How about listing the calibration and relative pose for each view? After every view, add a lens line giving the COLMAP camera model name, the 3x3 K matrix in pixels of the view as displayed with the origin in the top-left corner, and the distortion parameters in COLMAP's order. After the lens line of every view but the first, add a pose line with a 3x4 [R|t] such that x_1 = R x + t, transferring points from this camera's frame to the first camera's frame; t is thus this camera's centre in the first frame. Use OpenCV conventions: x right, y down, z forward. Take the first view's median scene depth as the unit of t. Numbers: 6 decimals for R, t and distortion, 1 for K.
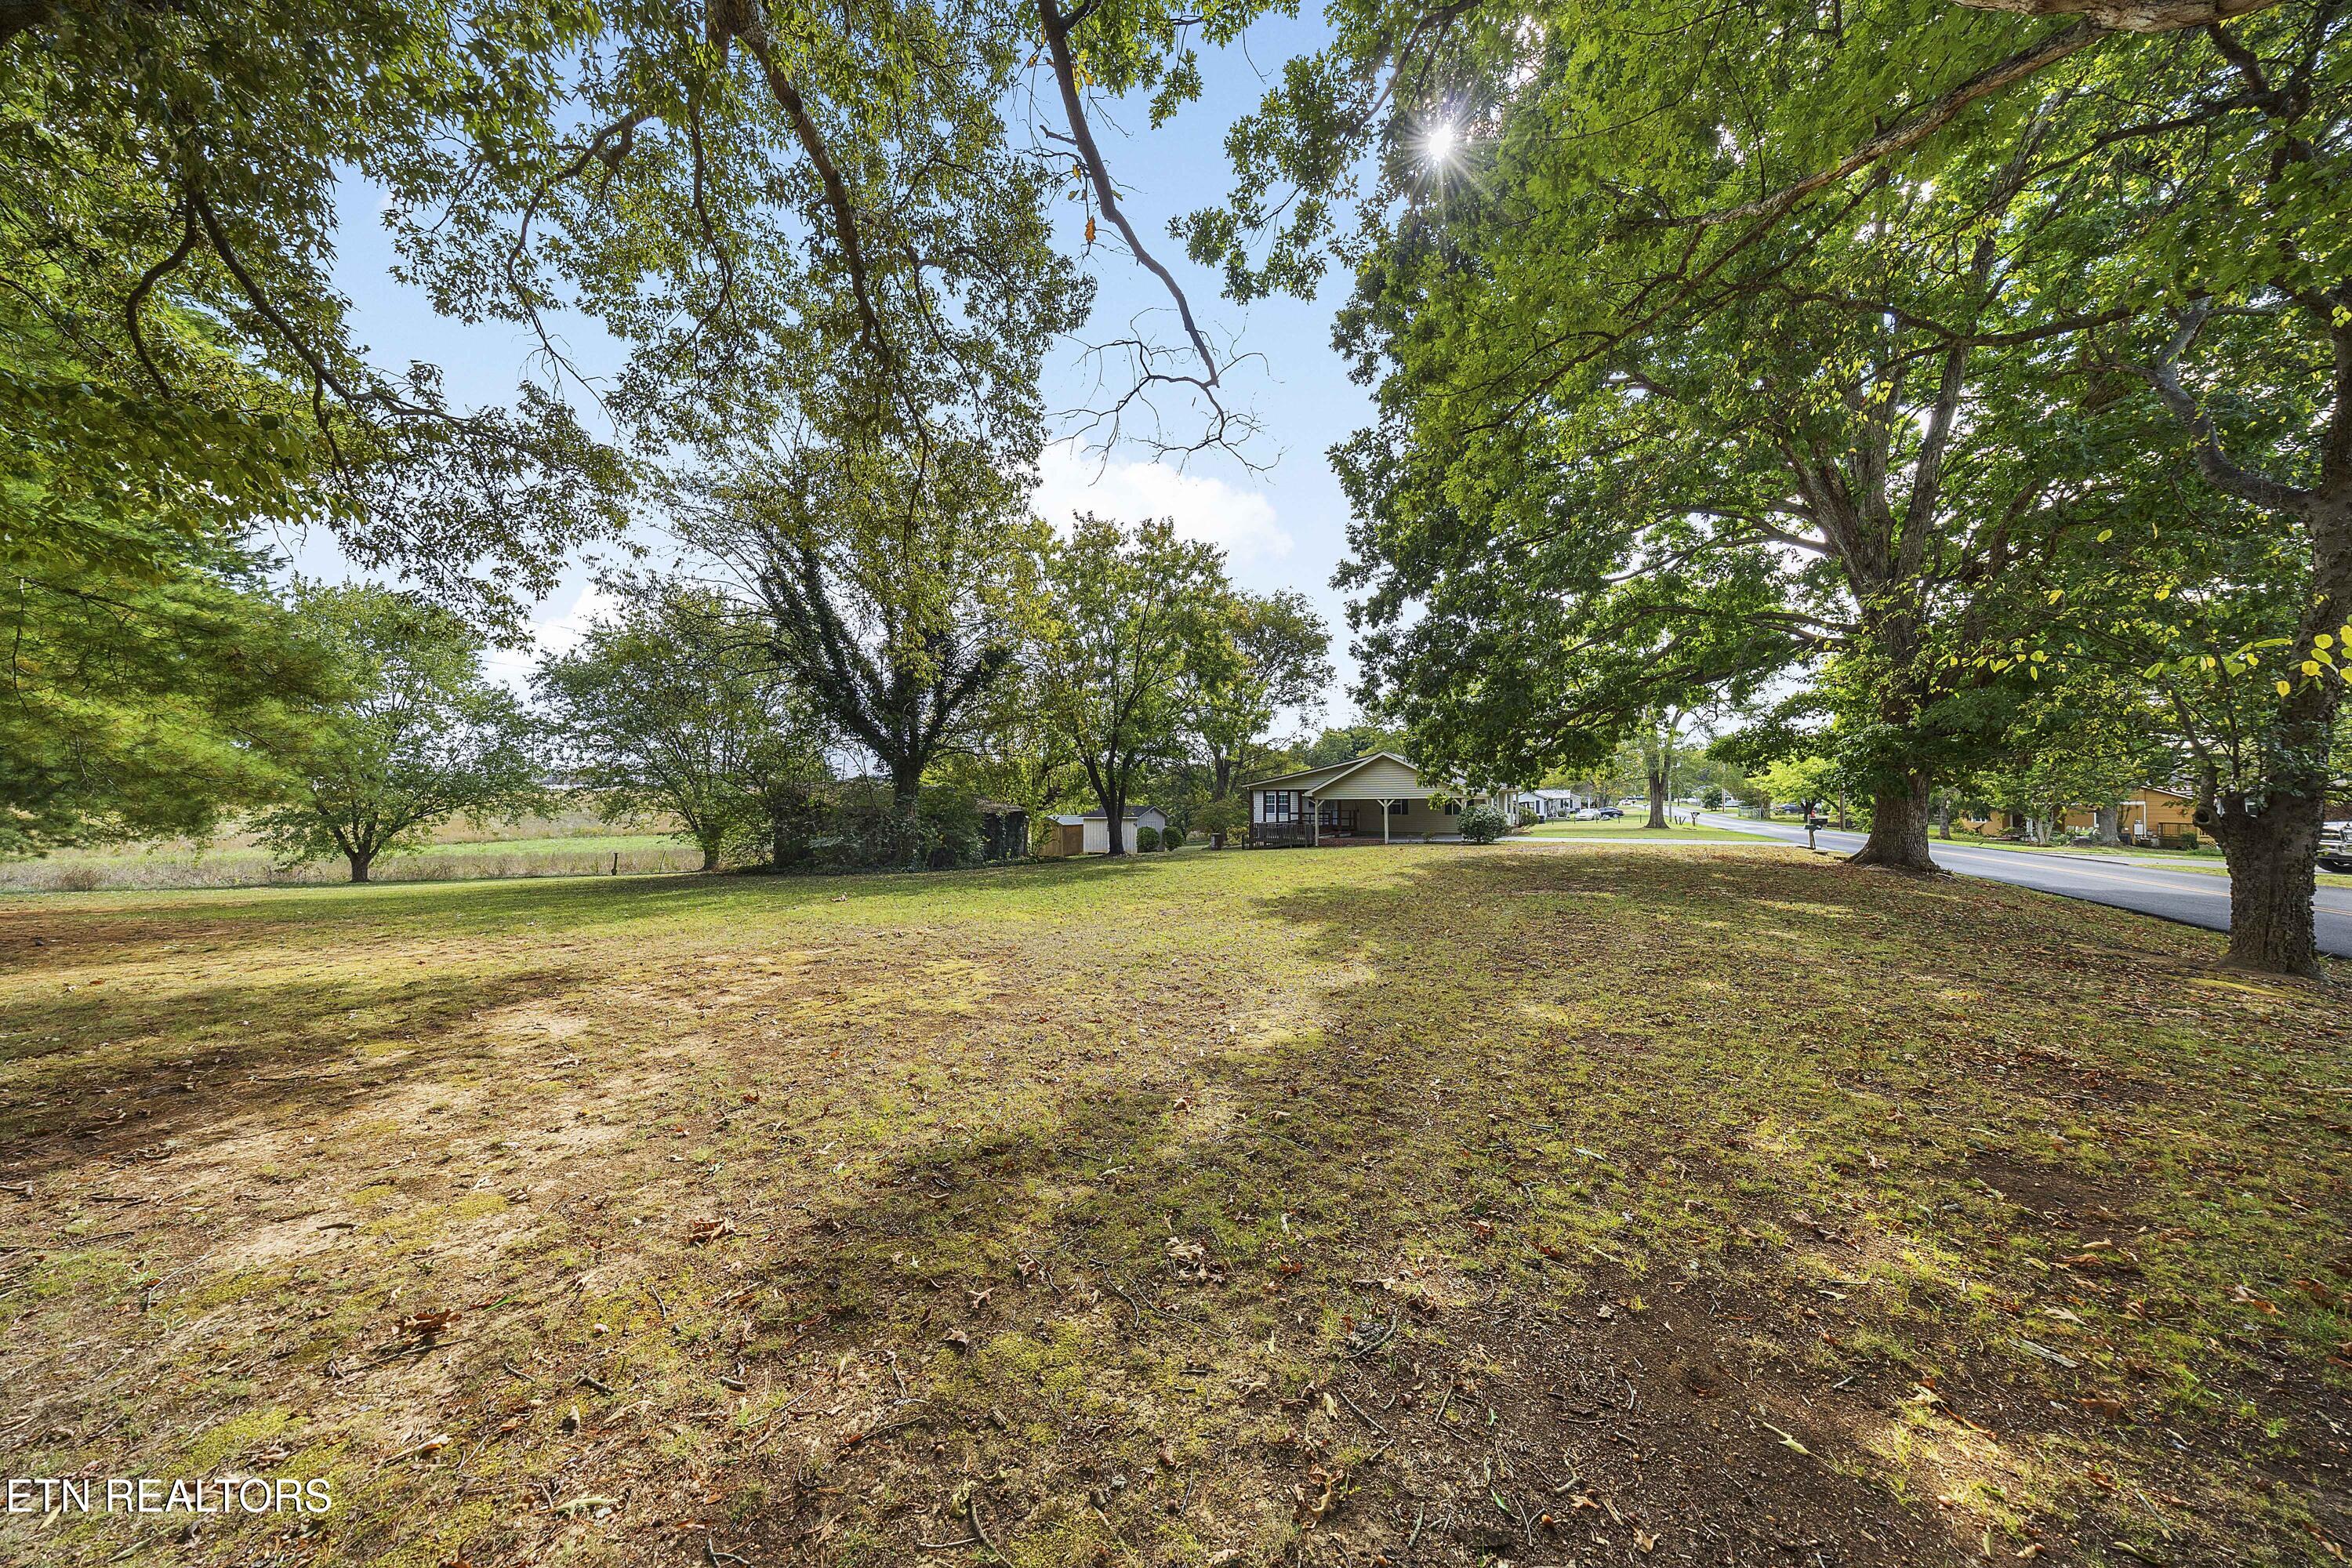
lens RADIAL K [[725.7, 0, 1176.9], [0, 725.7, 813.7], [0, 0, 1]] dist [0.000266, 0.000010]
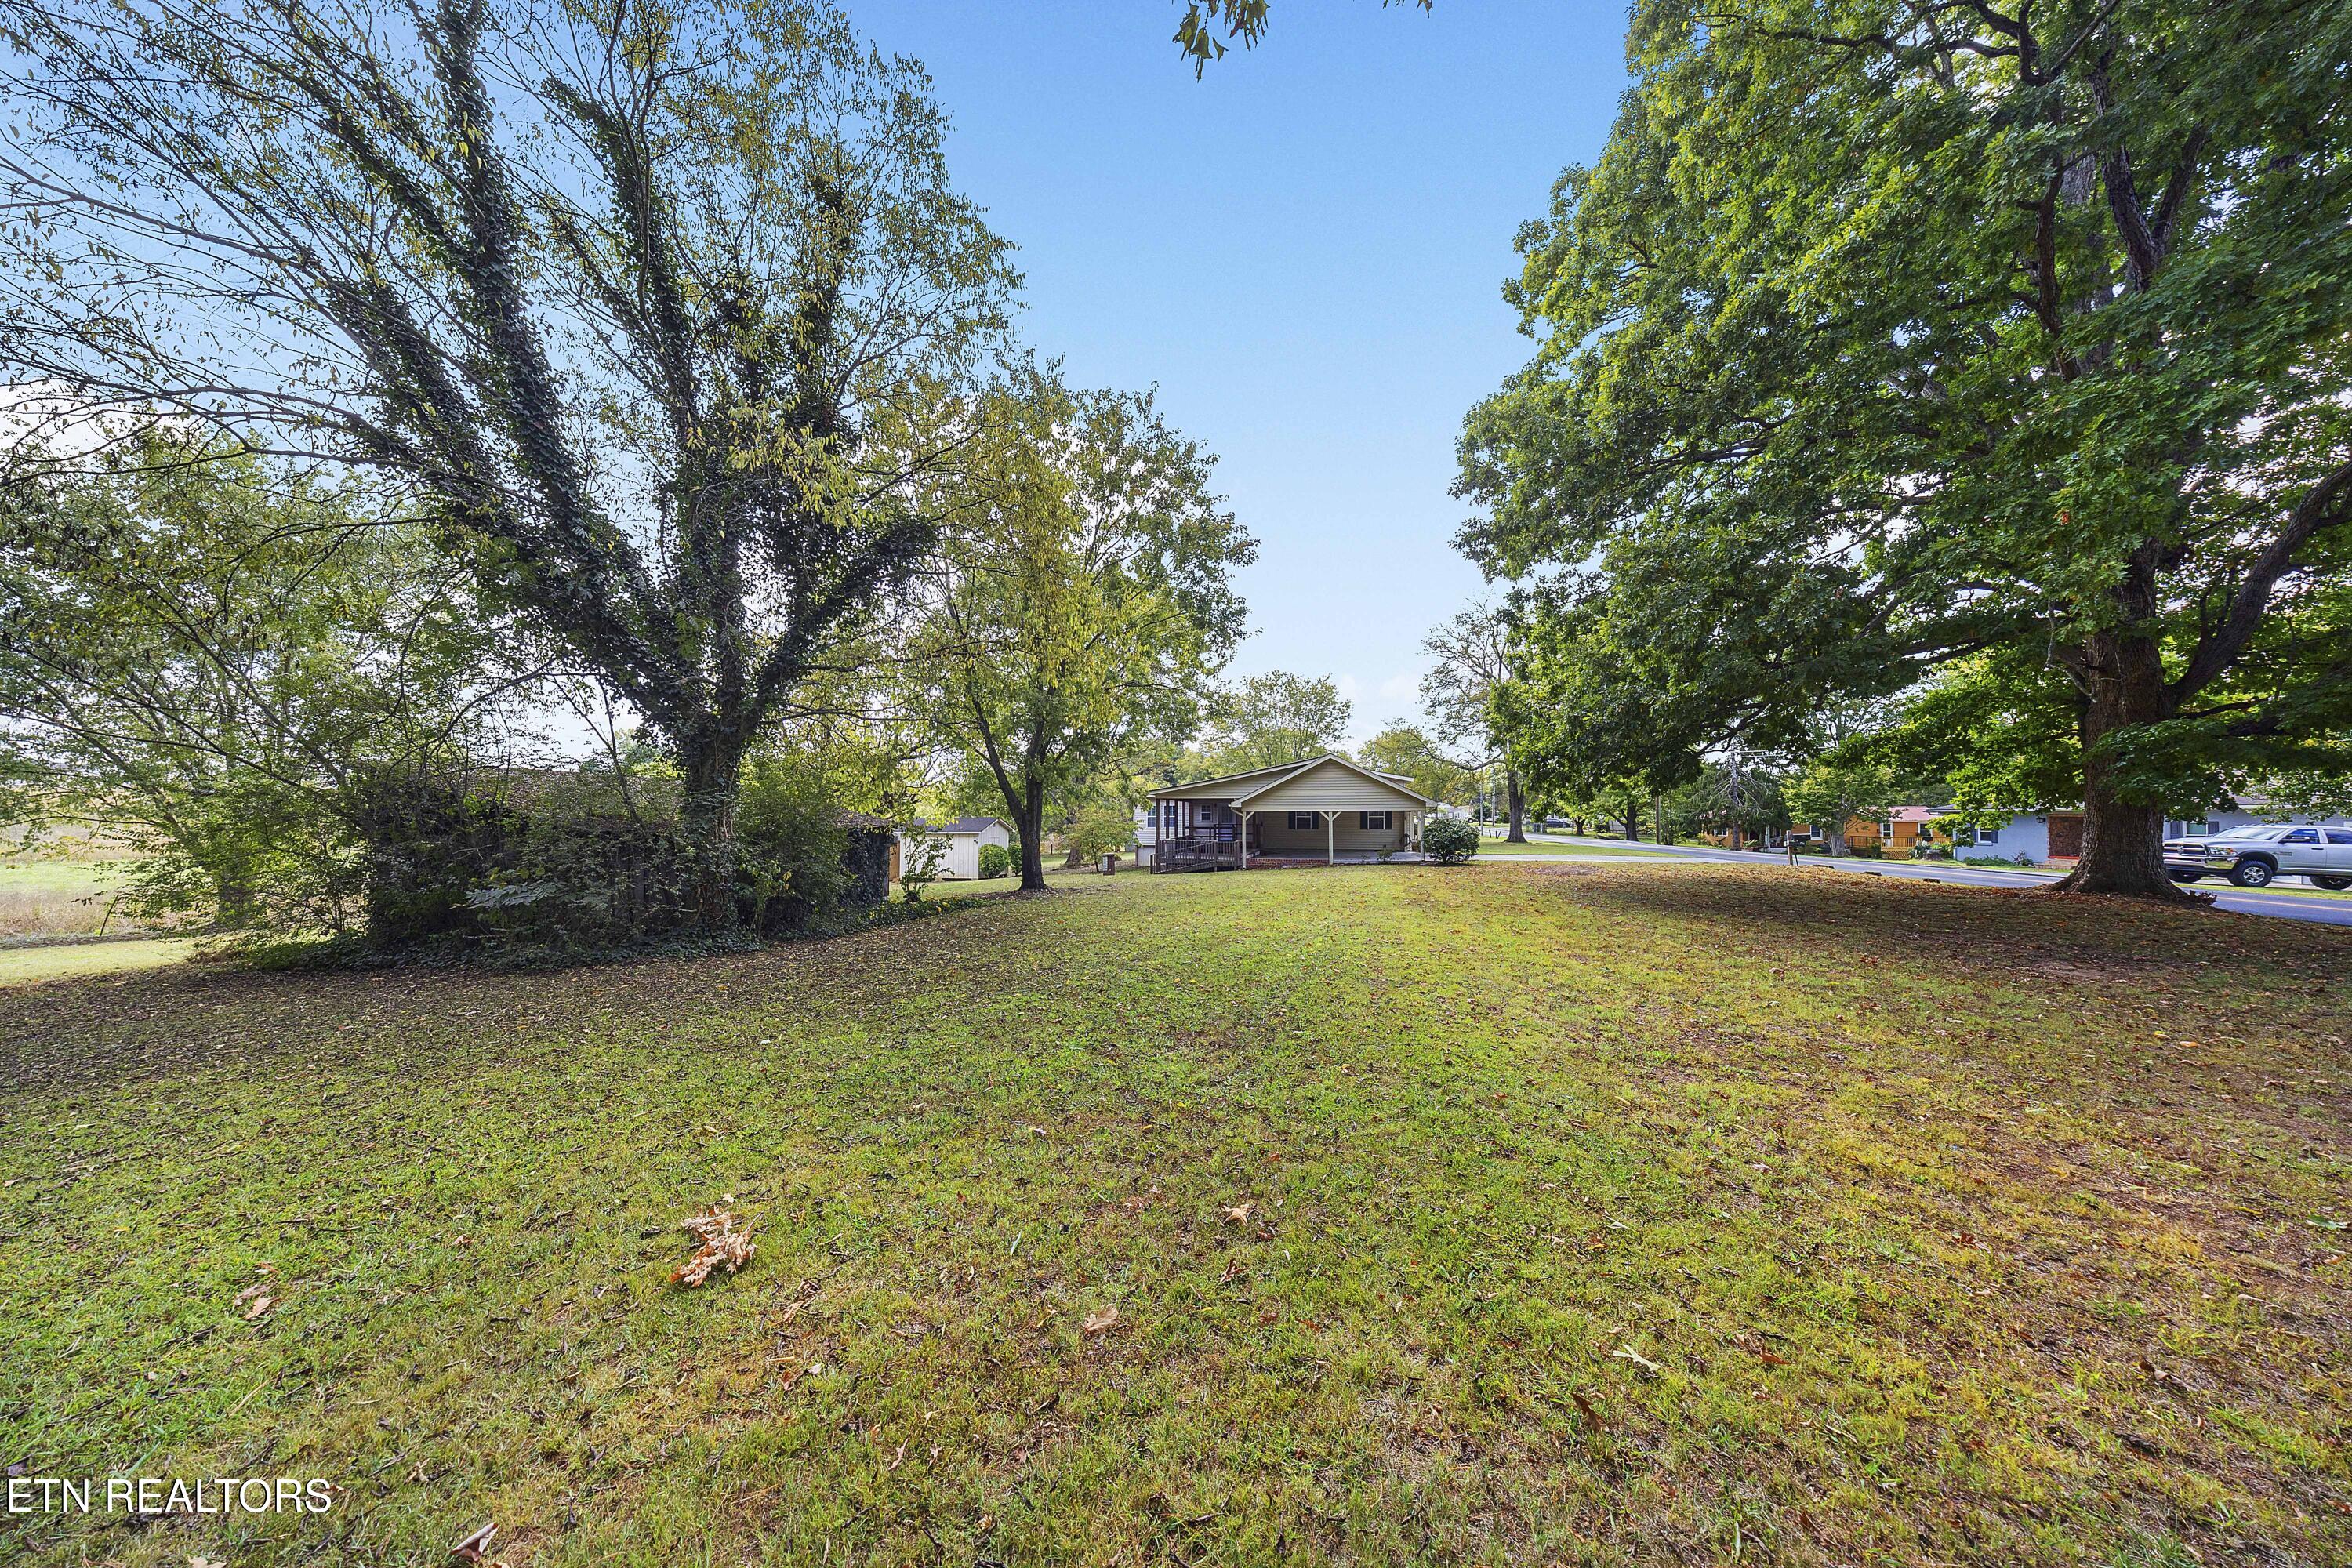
lens RADIAL K [[725.7, 0, 1176.9], [0, 725.7, 813.7], [0, 0, 1]] dist [0.000266, 0.000010]
pose [[0.948809, 0.005976, 0.315793, -0.142322], [-0.000607, 0.999854, -0.017097, -0.002575], [-0.315848, 0.016030, 0.948674, 0.266236]]
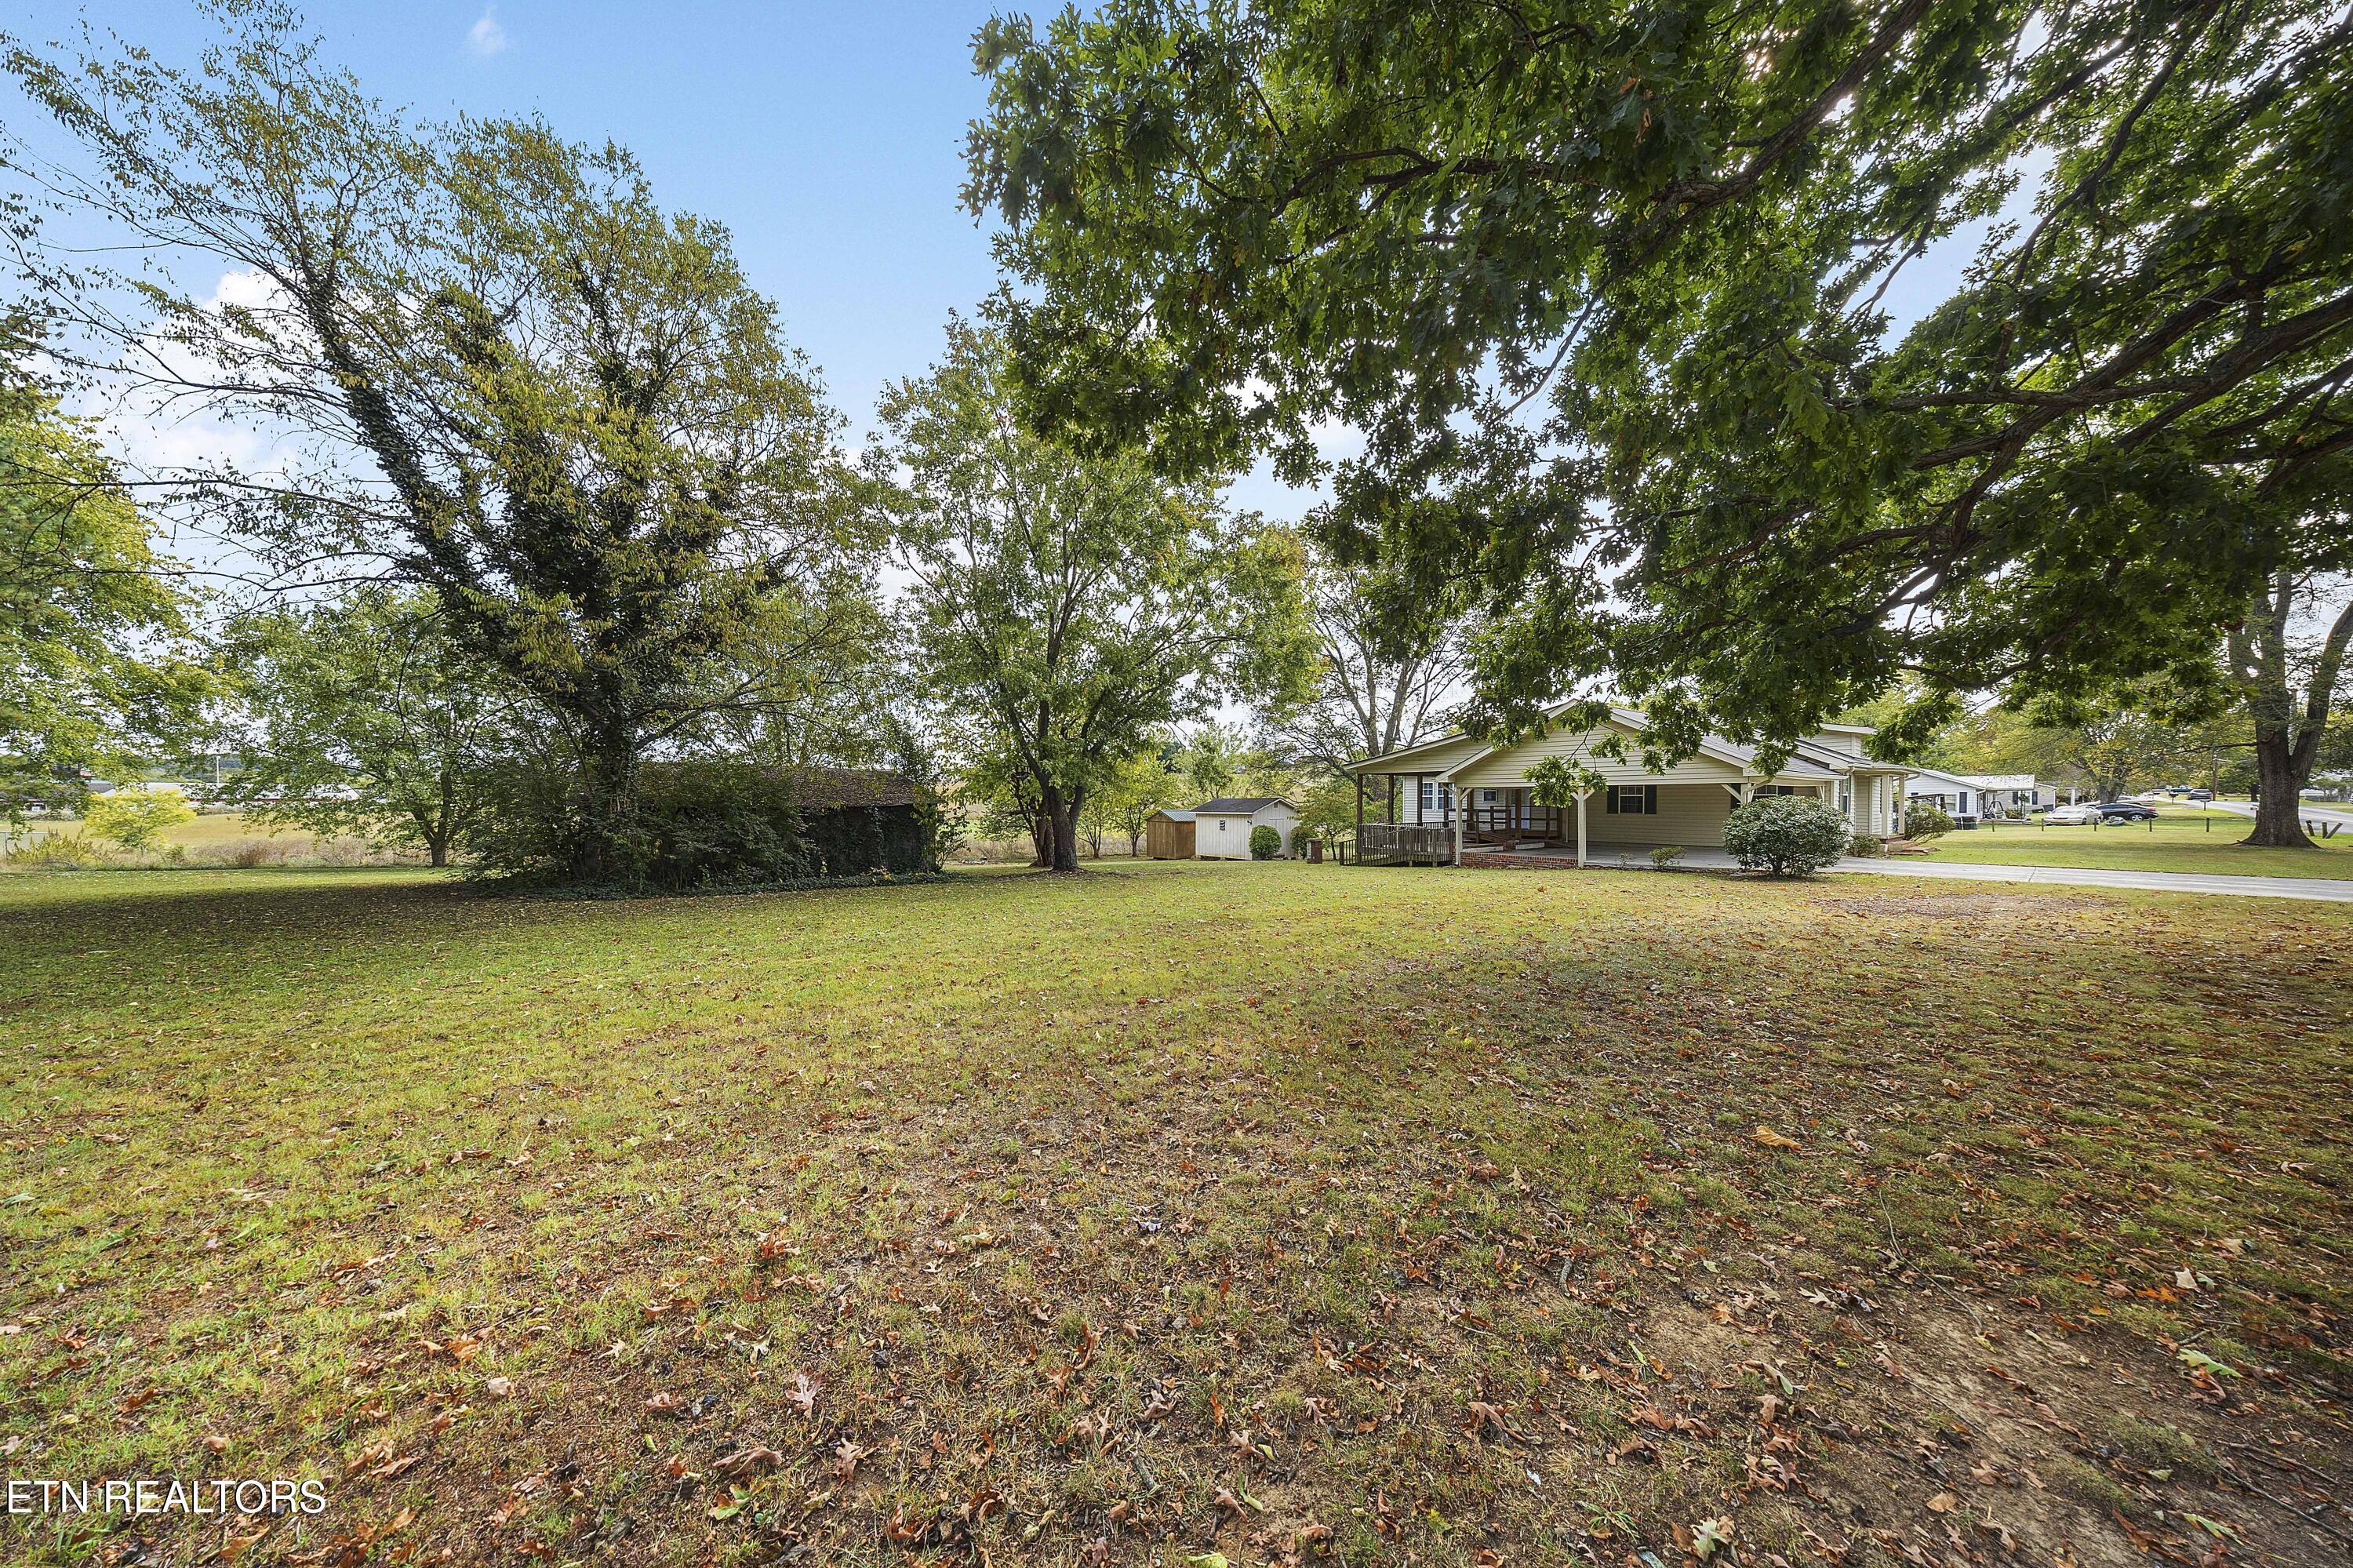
lens RADIAL K [[726.0, 0, 1177.4], [0, 726.0, 813.7], [0, 0, 1]] dist [0.000266, 0.000010]
pose [[0.932447, 0.012309, -0.361097, 0.201350], [-0.008473, 0.999890, 0.012205, -0.002975], [0.361208, -0.008321, 0.932448, 0.374108]]
